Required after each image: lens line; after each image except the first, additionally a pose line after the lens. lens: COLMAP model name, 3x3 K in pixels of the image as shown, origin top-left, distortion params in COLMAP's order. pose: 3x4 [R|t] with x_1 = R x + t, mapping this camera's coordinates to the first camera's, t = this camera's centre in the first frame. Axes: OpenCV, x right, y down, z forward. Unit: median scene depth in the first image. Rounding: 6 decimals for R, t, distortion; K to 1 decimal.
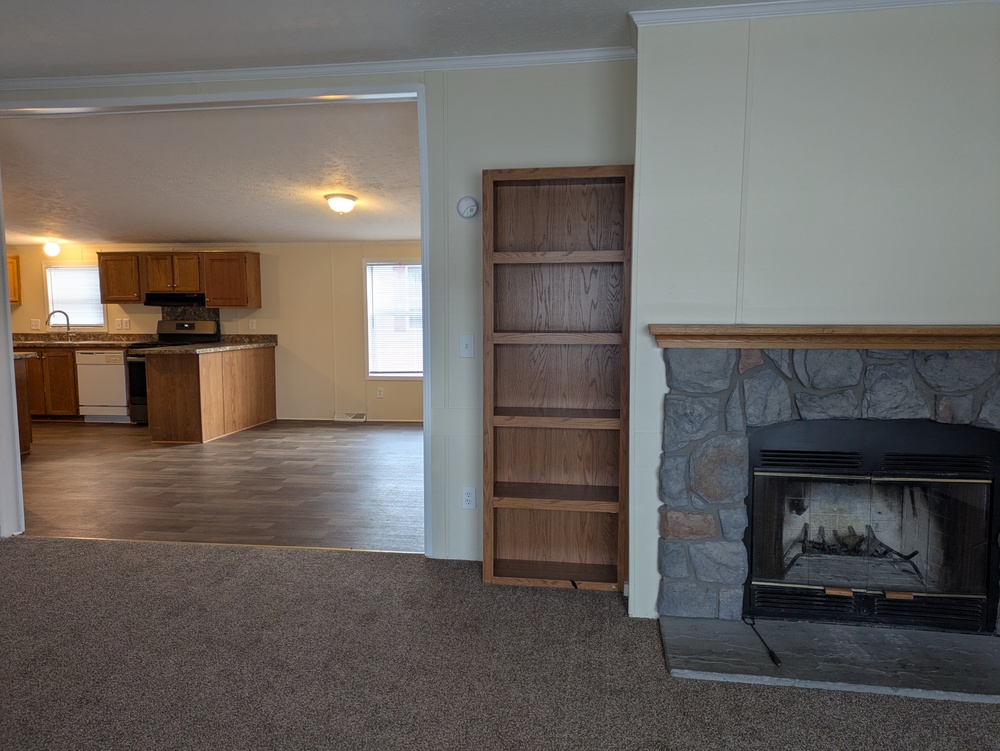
lens RADIAL K [[733.7, 0, 496.6], [0, 733.7, 375.0], [0, 0, 1]] dist [0.033388, -0.013889]
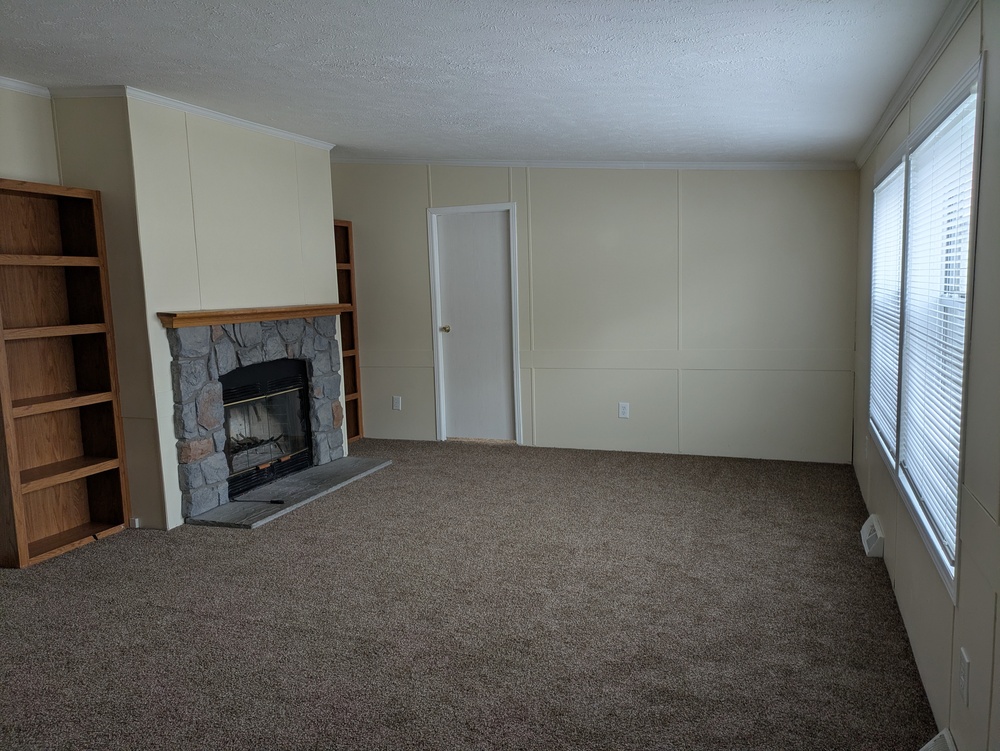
lens RADIAL K [[733.7, 0, 499.9], [0, 733.7, 375.9], [0, 0, 1]] dist [0.033388, -0.013889]
pose [[0.200334, -0.119215, 0.972448, -1.043246], [0.135196, 0.986437, 0.093078, 0.006042], [-0.970355, 0.112825, 0.213734, 0.095472]]
